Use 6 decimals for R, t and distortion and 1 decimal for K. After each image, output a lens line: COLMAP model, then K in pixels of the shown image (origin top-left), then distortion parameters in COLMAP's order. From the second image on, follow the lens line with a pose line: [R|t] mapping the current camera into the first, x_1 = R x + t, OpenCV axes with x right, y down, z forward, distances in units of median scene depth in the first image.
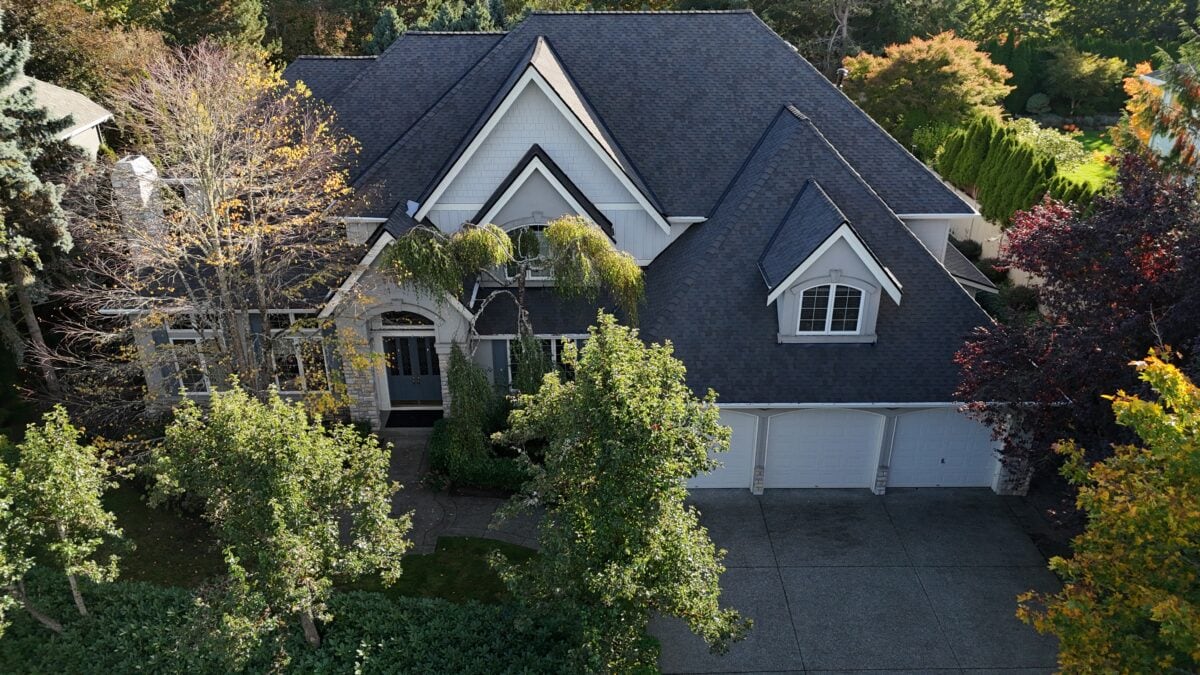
lens RADIAL K [[872.9, 0, 600.0], [0, 872.9, 337.5], [0, 0, 1]] dist [0.095749, -0.103736]
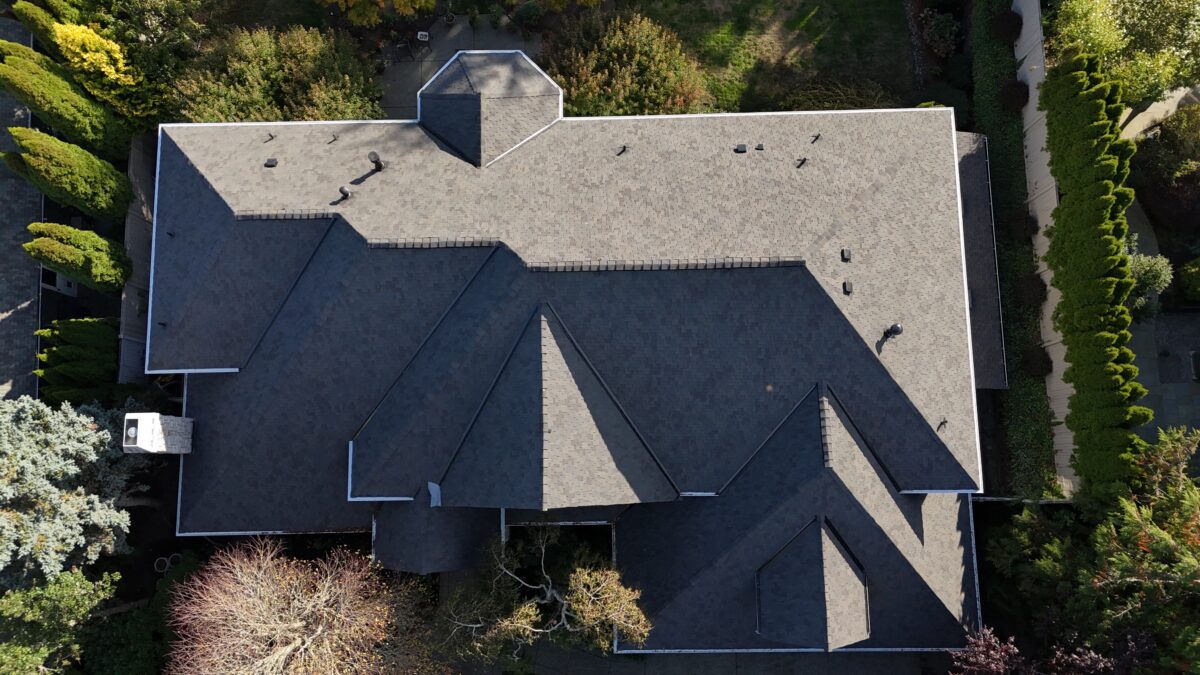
lens RADIAL K [[881.7, 0, 600.0], [0, 881.7, 337.5], [0, 0, 1]] dist [0.087236, -0.088476]
pose [[0.999771, -0.007355, -0.020108, 0.004609], [0.020711, 0.570472, 0.821056, -1.063814], [0.005432, -0.821284, 0.570493, 0.529461]]
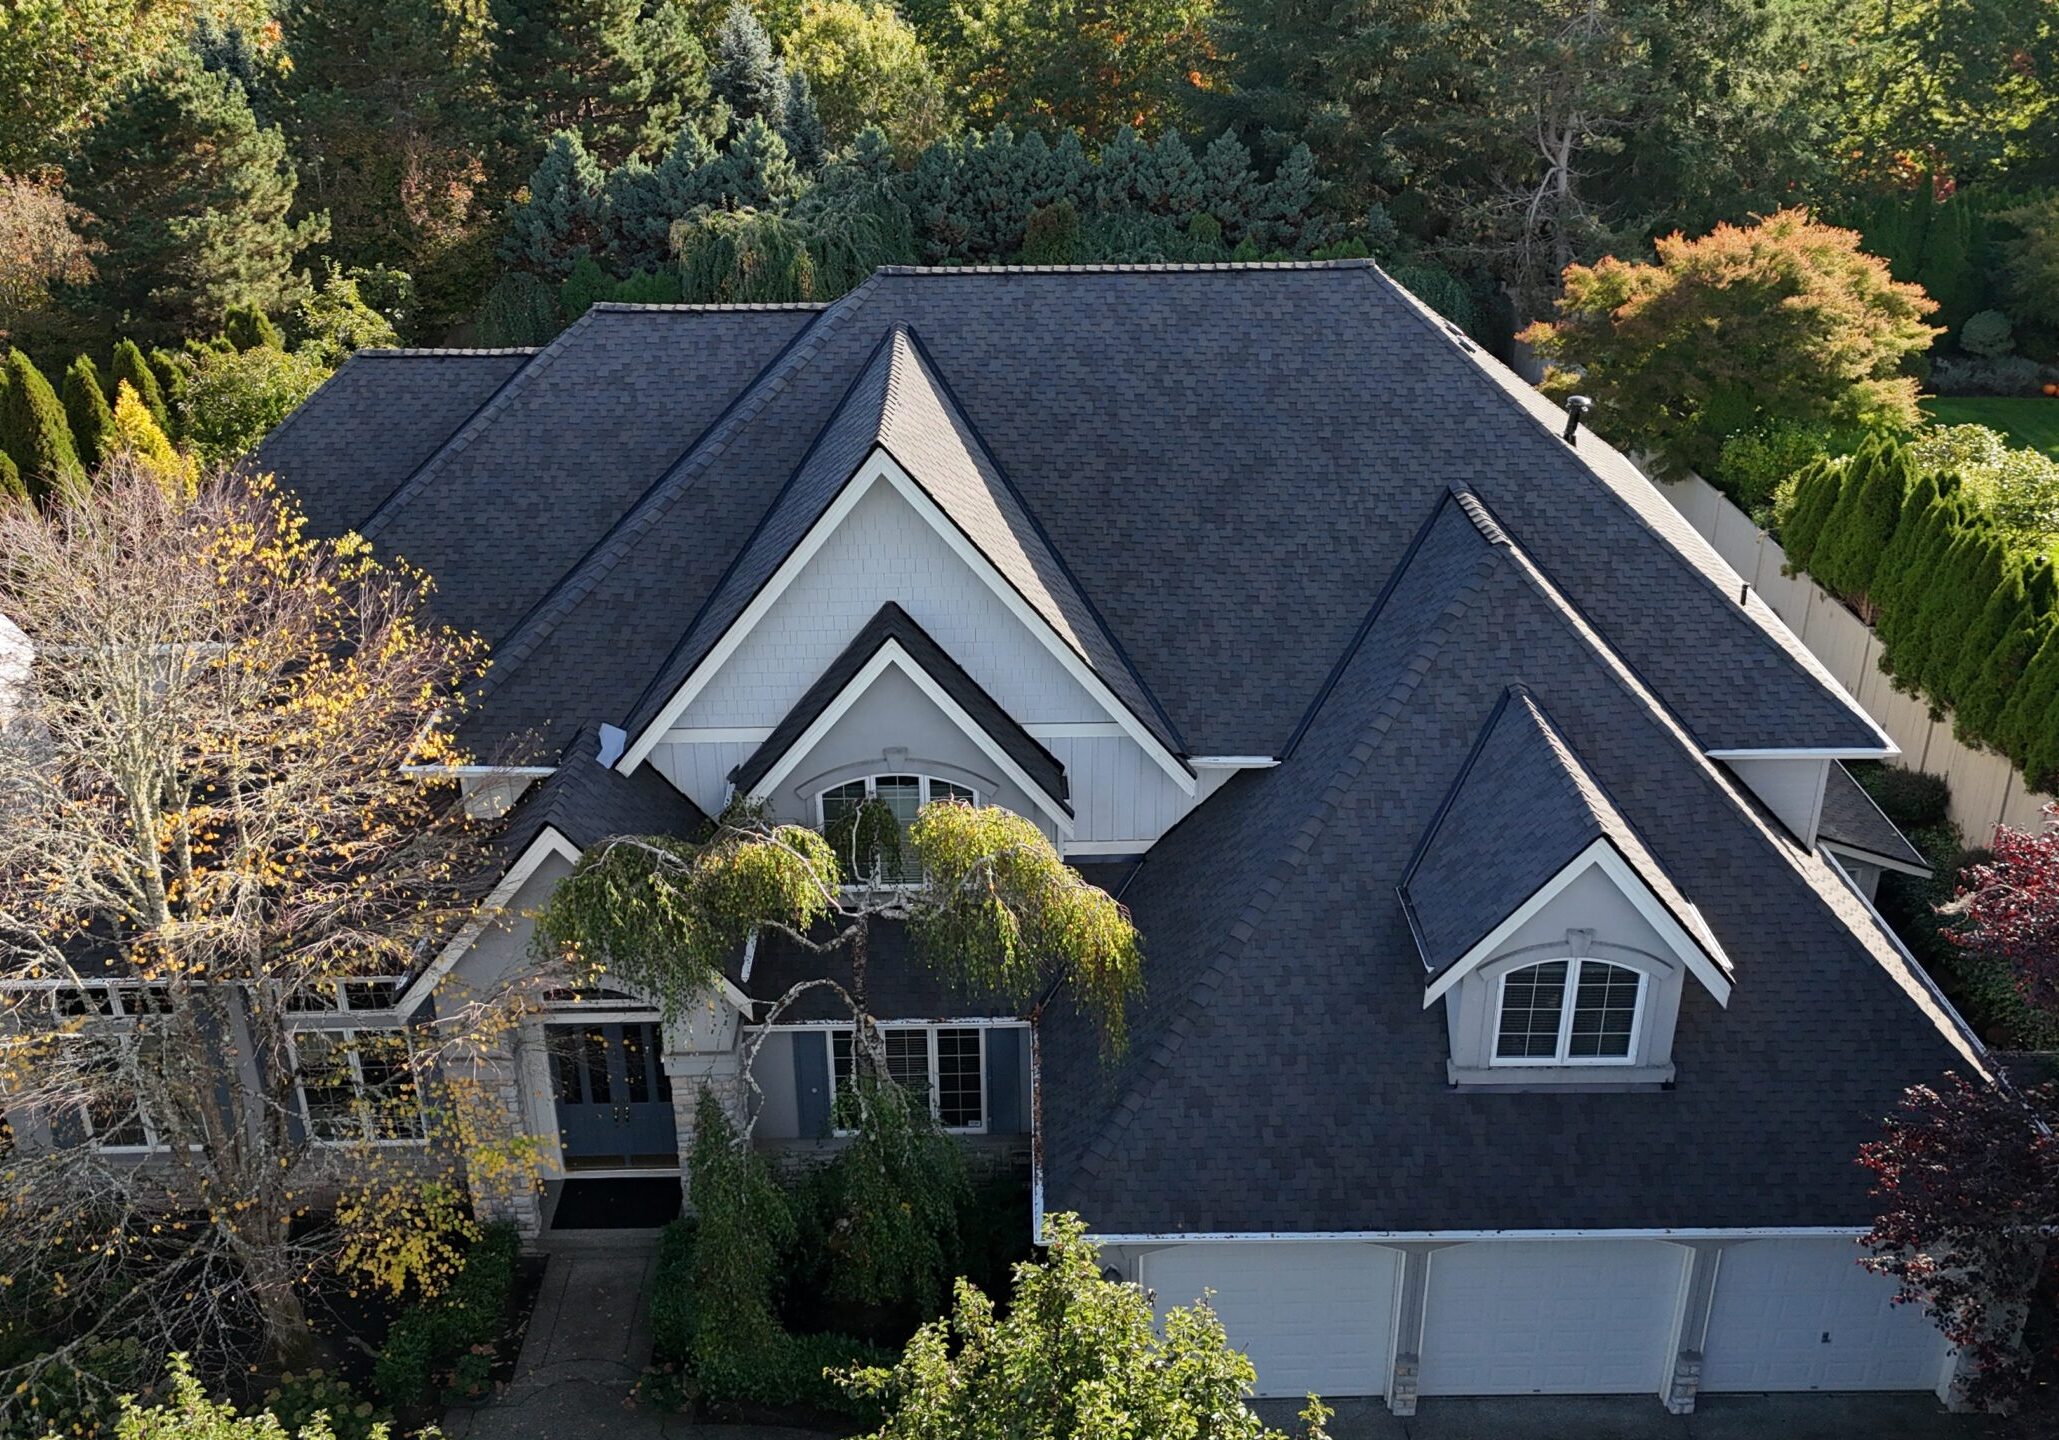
lens RADIAL K [[1862.4, 0, 1029.5], [0, 1862.4, 720.0], [0, 0, 1]] dist [0.120610, -0.185276]
pose [[0.999977, -0.006677, 0.001276, -0.004400], [0.006677, 0.999978, 0.000011, -0.151387], [-0.001276, -0.000002, 0.999999, 0.056155]]
